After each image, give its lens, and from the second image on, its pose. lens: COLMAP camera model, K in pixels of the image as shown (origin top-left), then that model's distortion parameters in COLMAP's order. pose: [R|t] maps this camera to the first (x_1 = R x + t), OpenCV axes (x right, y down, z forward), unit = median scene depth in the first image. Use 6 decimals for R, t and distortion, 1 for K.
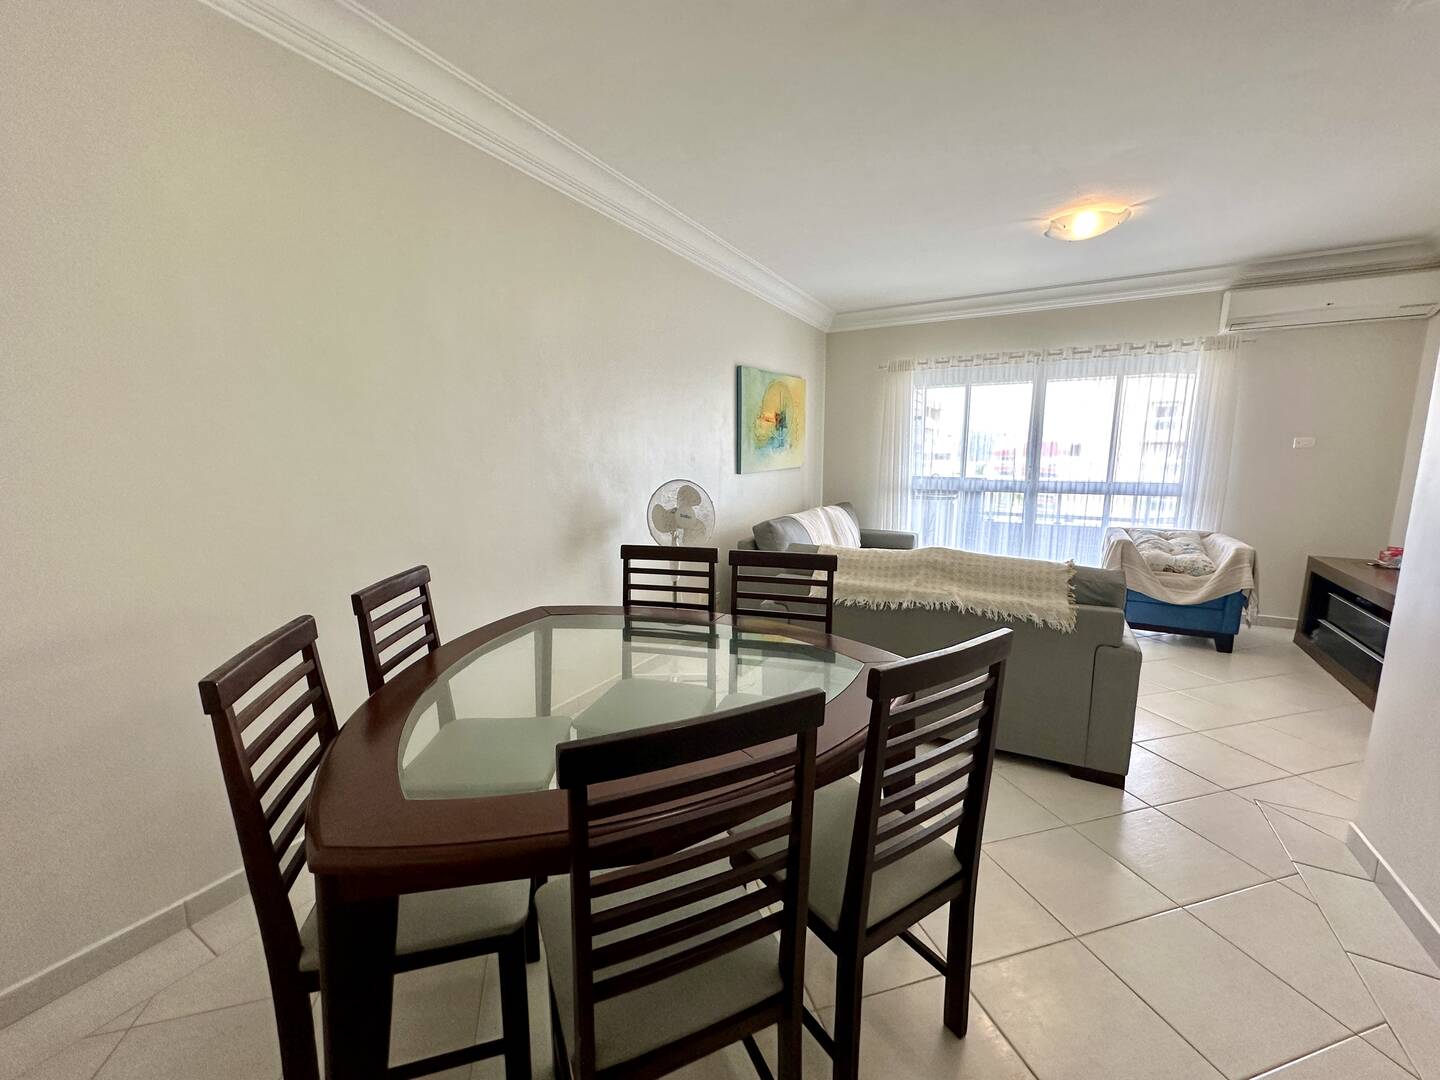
lens RADIAL K [[576.0, 0, 720.3], [0, 576.0, 541.7], [0, 0, 1]] dist [-0.005101, 0.001150]
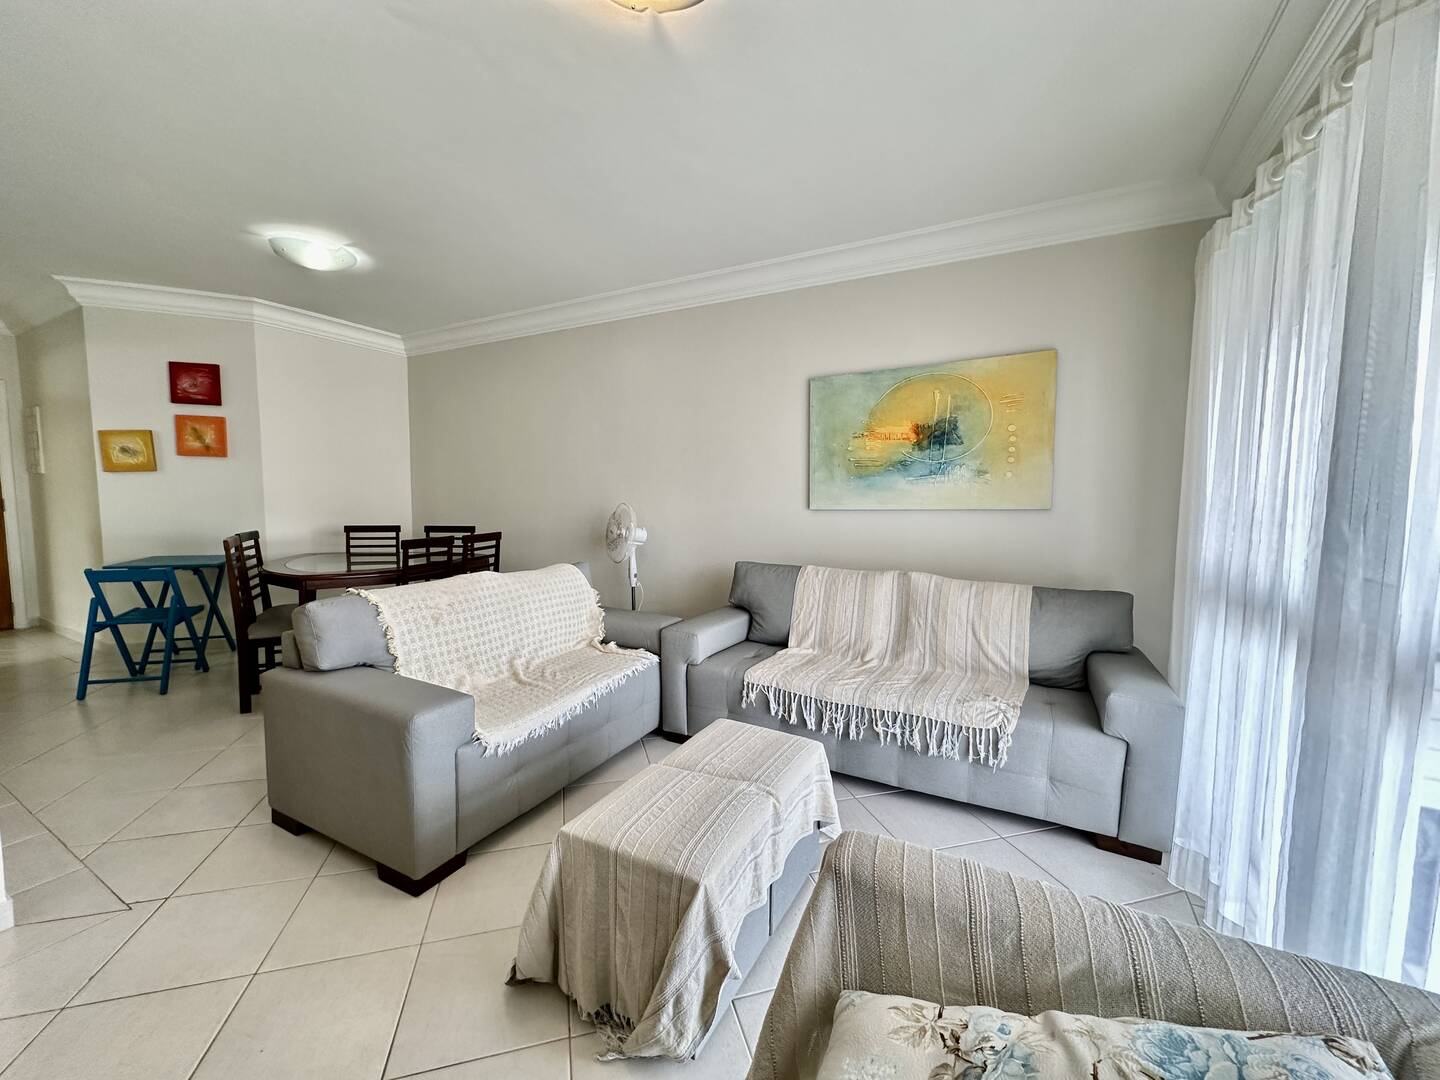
lens RADIAL K [[576.0, 0, 718.0], [0, 576.0, 538.9], [0, 0, 1]] dist [-0.005101, 0.001150]
pose [[0.003667, 0.083101, -0.996534, 0.877124], [-0.165685, 0.982818, 0.081348, -0.123880], [0.986172, 0.164812, 0.017373, 0.887822]]
